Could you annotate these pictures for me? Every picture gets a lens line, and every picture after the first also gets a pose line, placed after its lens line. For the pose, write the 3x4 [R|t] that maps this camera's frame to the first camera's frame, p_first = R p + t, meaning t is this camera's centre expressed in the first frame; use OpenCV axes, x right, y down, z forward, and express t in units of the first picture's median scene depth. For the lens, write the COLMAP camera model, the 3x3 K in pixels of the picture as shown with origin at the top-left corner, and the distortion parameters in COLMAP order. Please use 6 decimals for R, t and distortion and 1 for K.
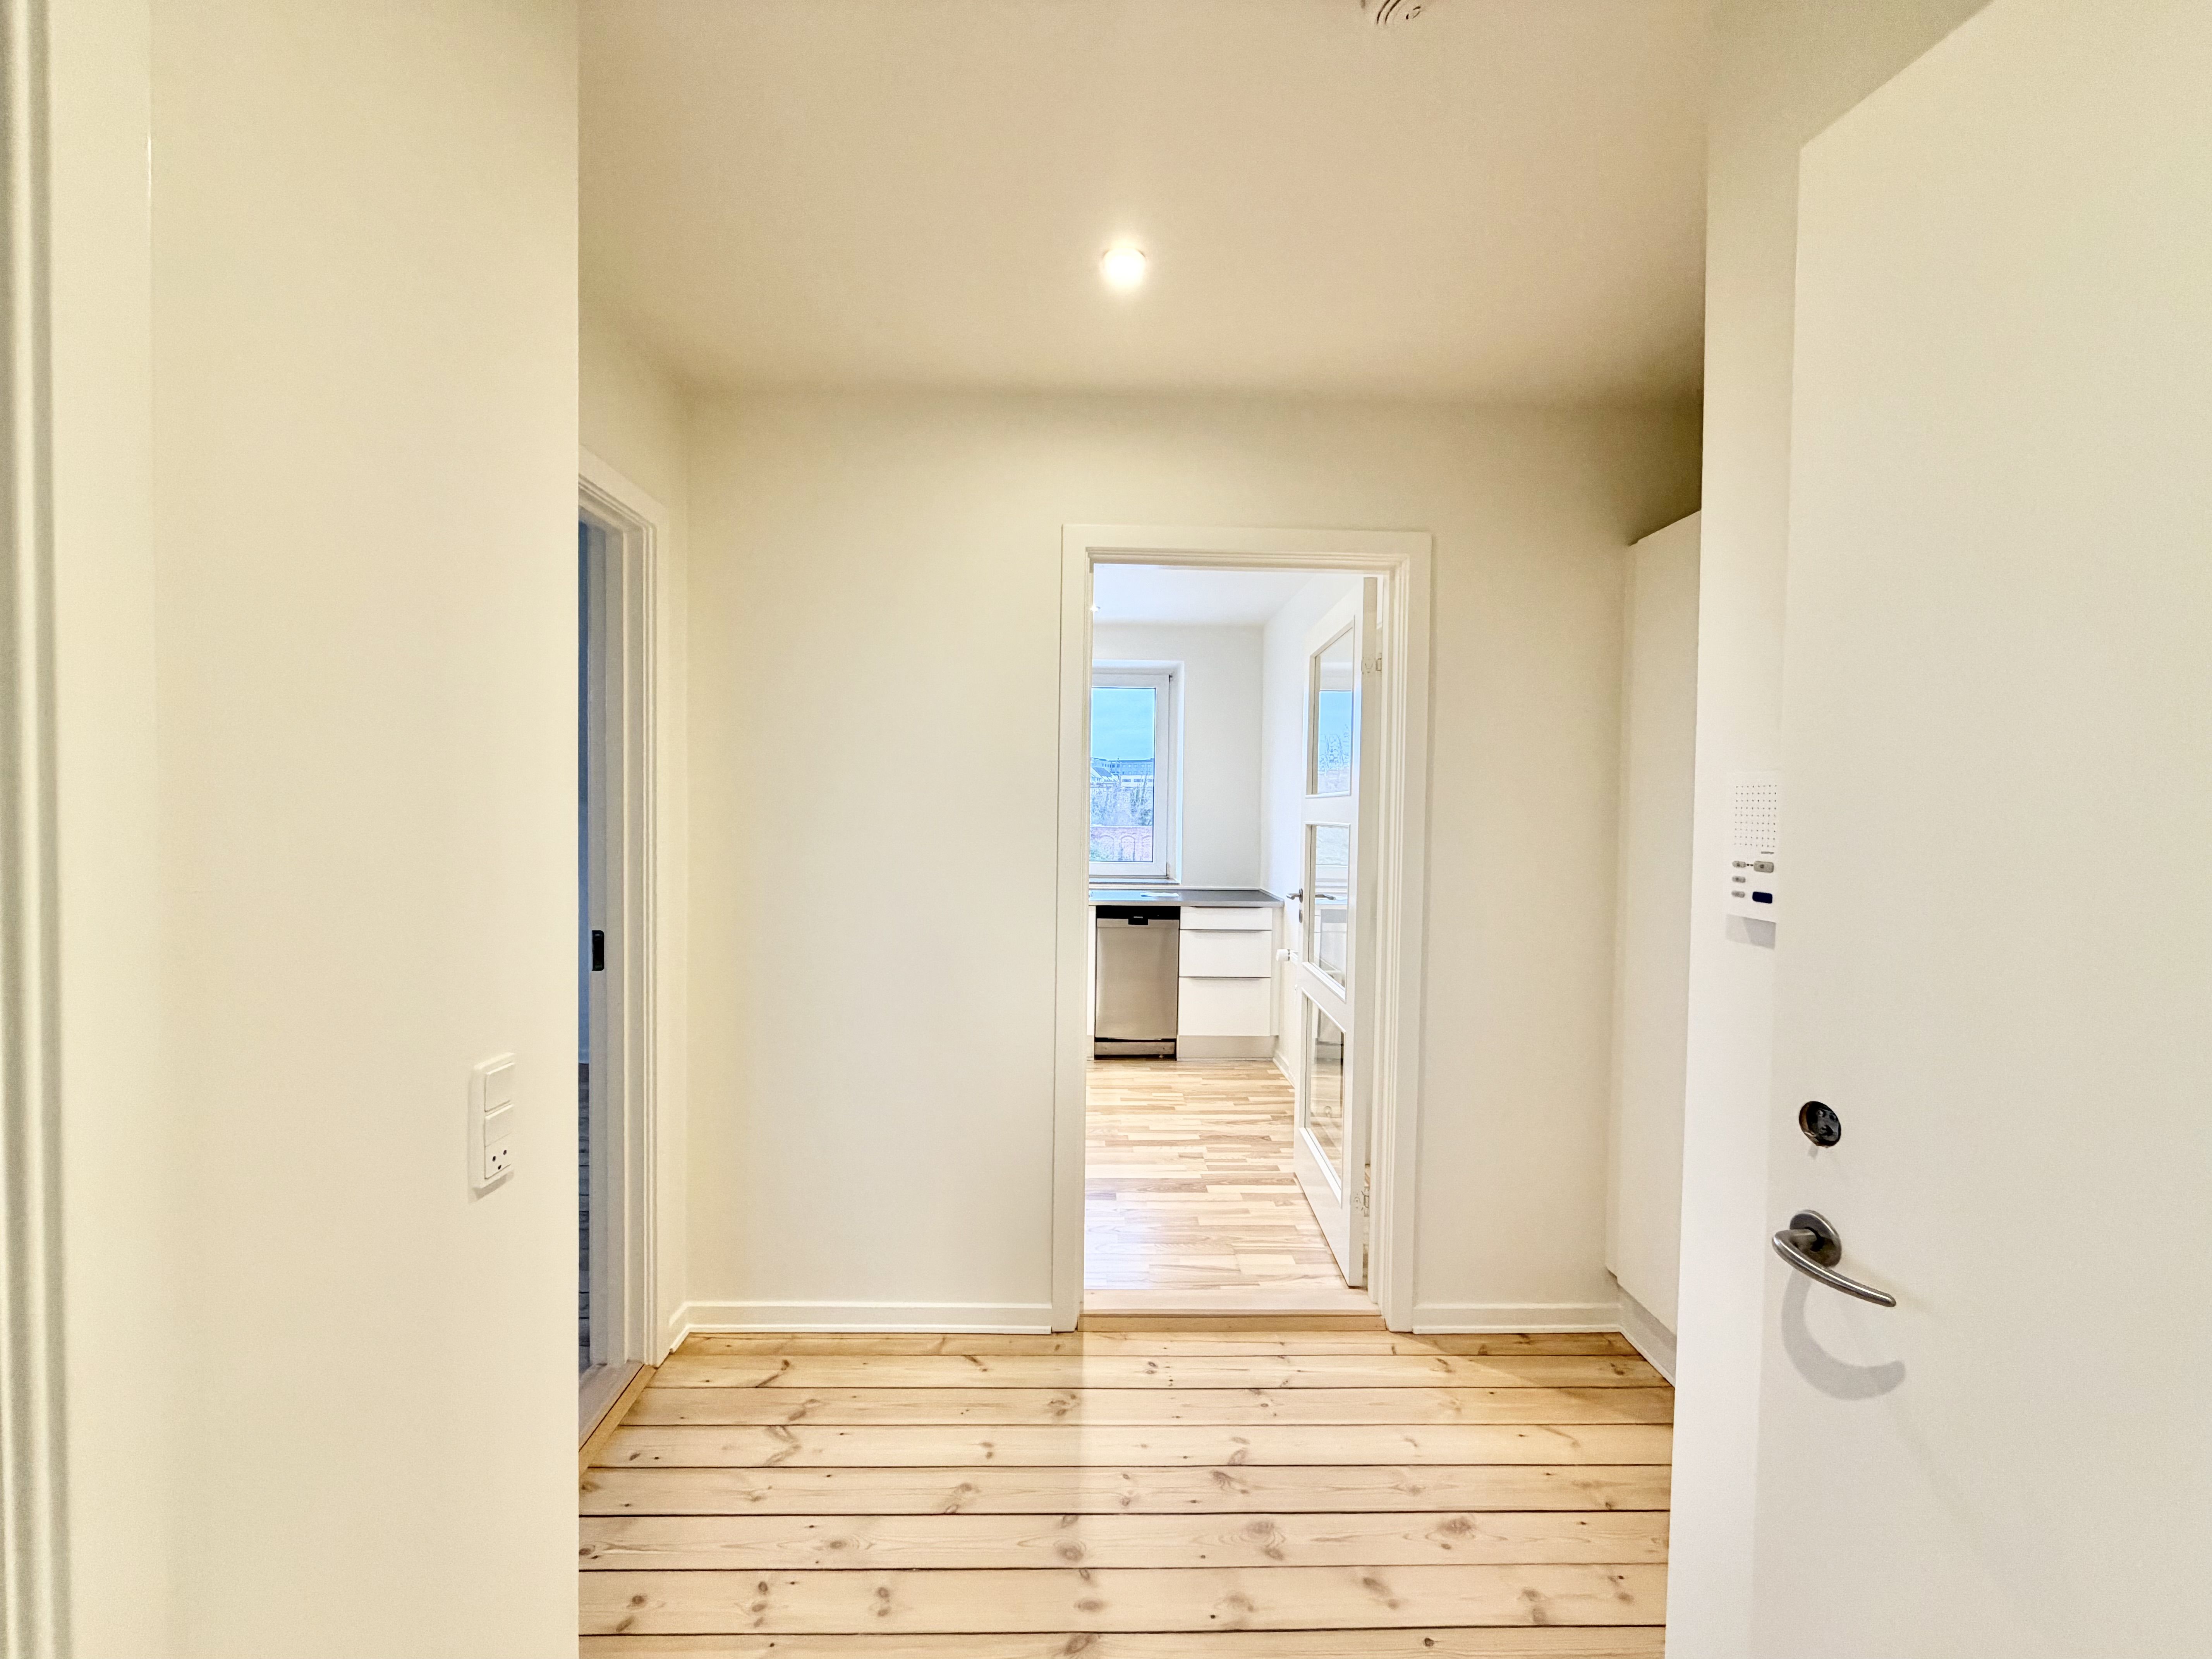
lens RADIAL K [[892.8, 0, 1106.0], [0, 892.8, 829.5], [0, 0, 1]] dist [0.000525, 0.000093]
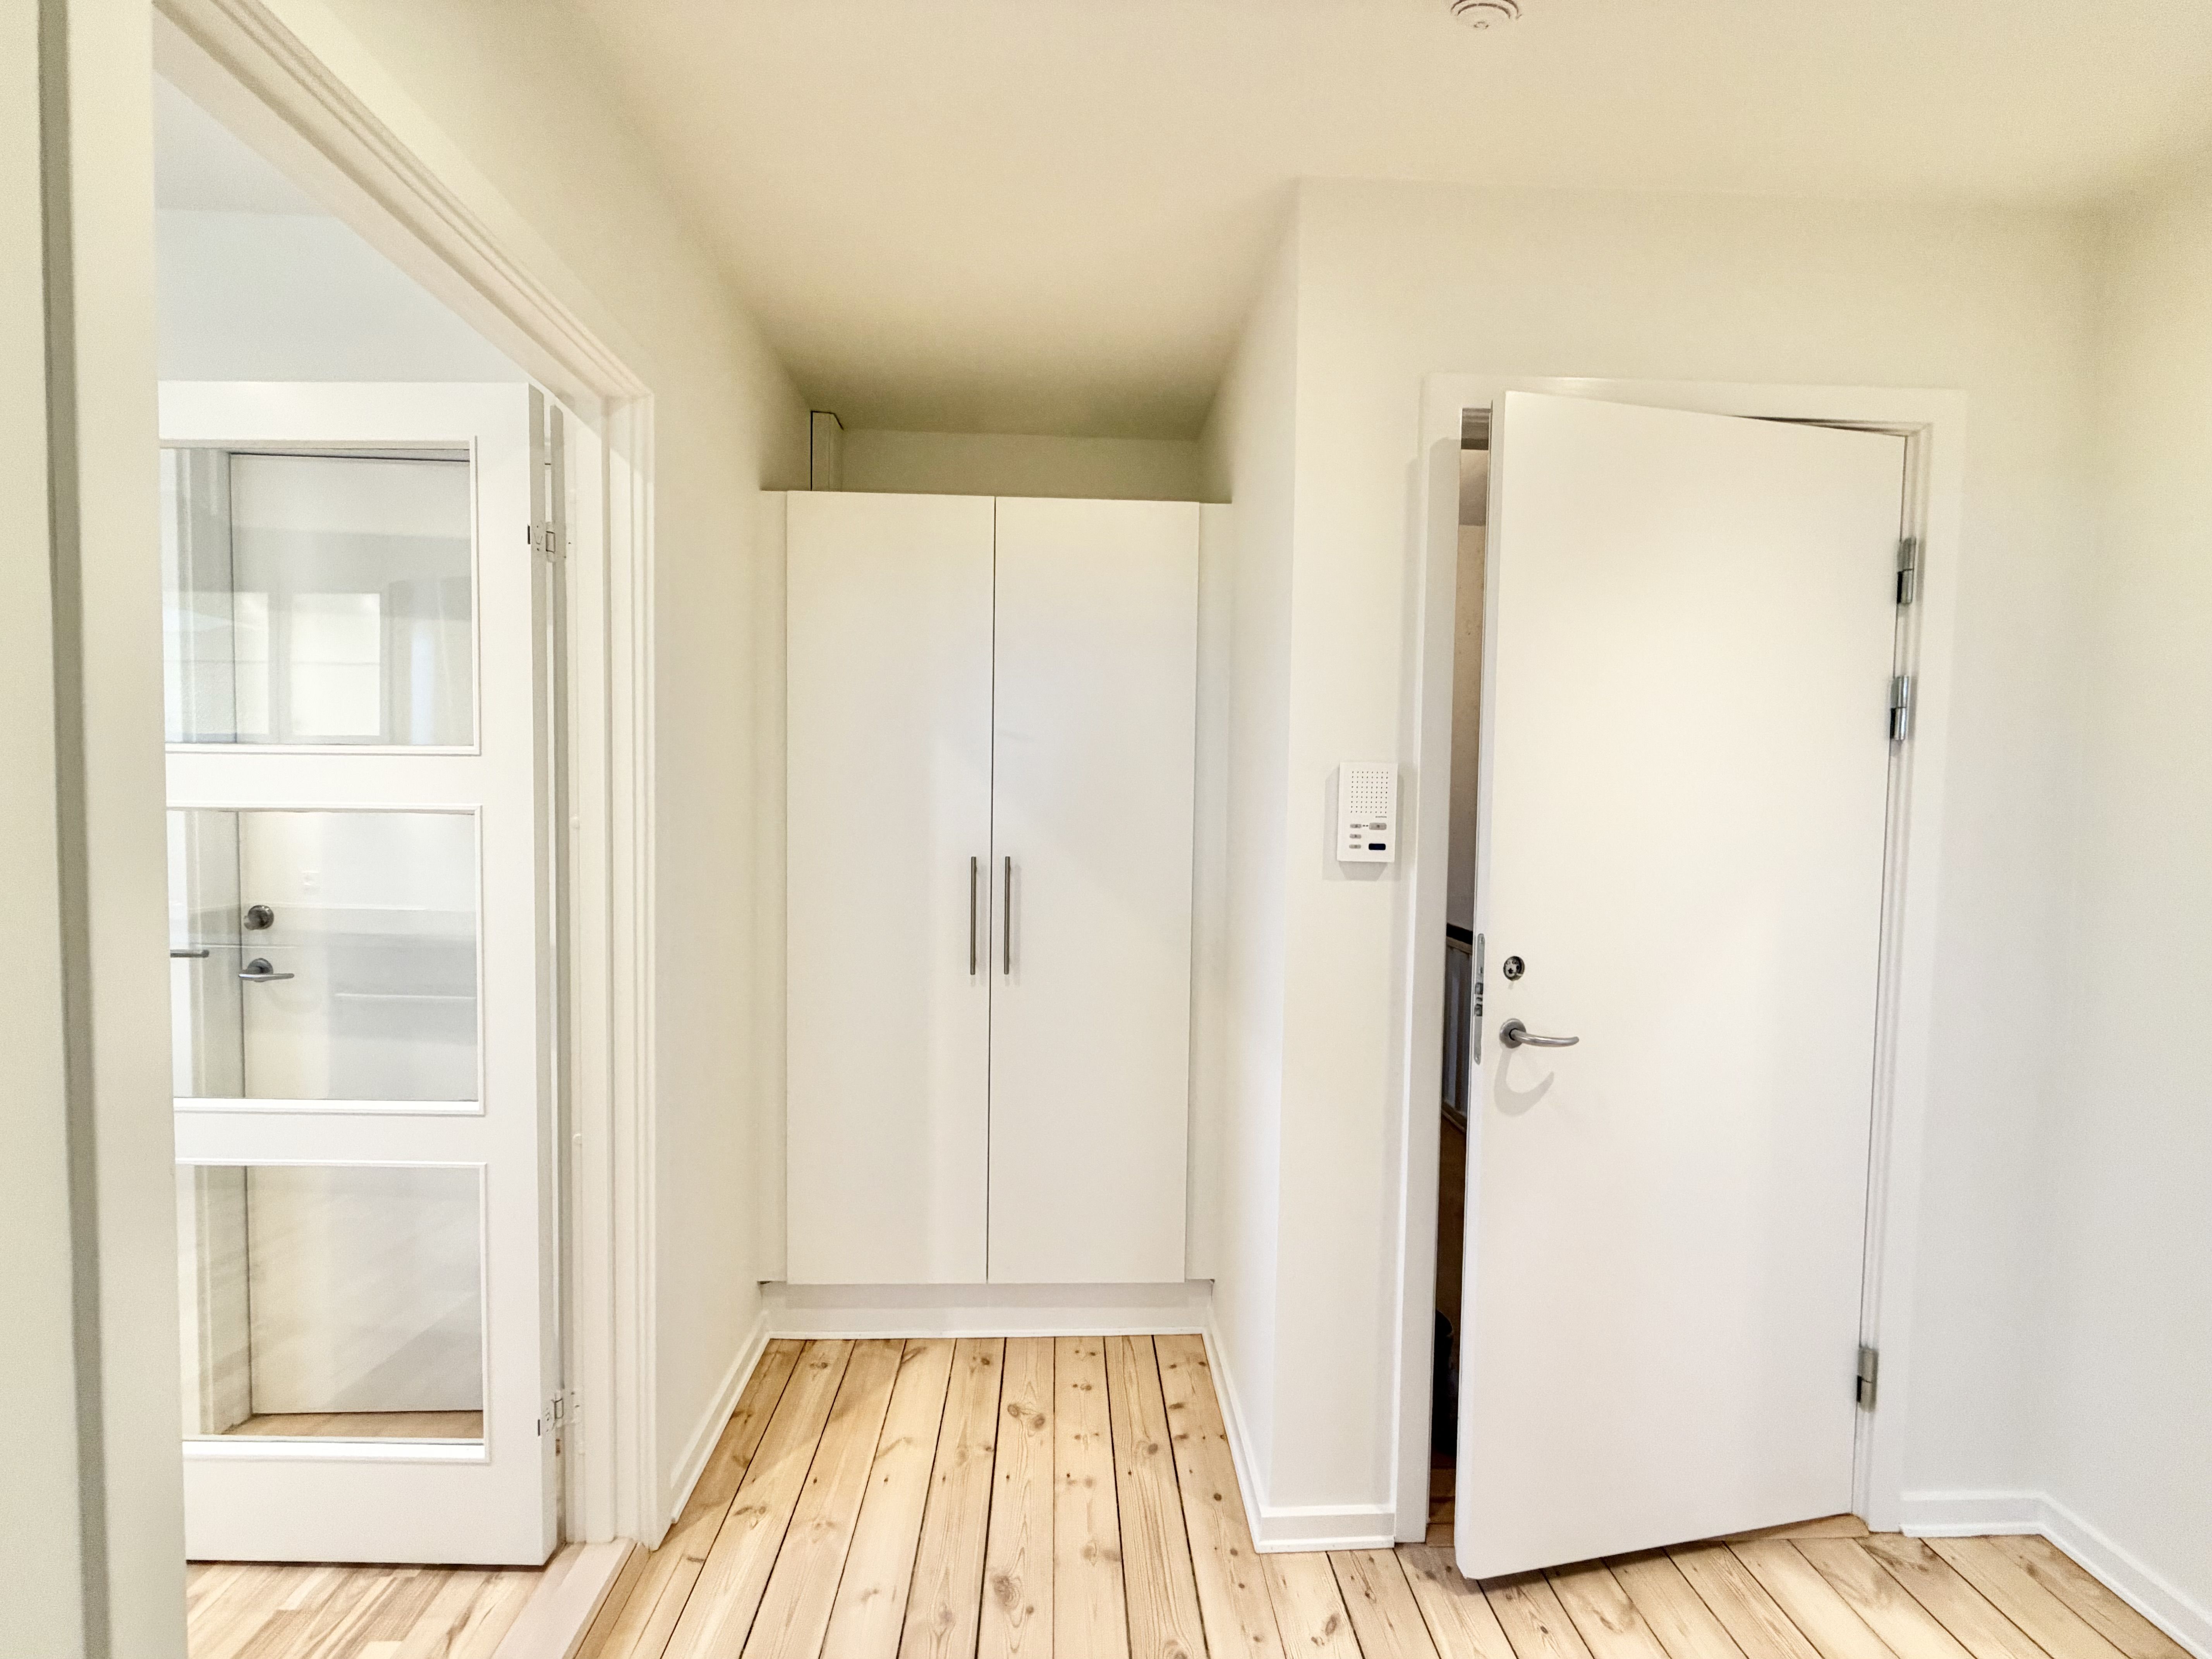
lens RADIAL K [[889.1, 0, 1103.2], [0, 889.1, 823.1], [0, 0, 1]] dist [0.000934, -0.000005]
pose [[-0.022129, -0.054121, 0.998289, -0.183622], [0.010938, 0.998461, 0.054373, -0.012273], [-0.999695, 0.012122, -0.021503, 0.368490]]
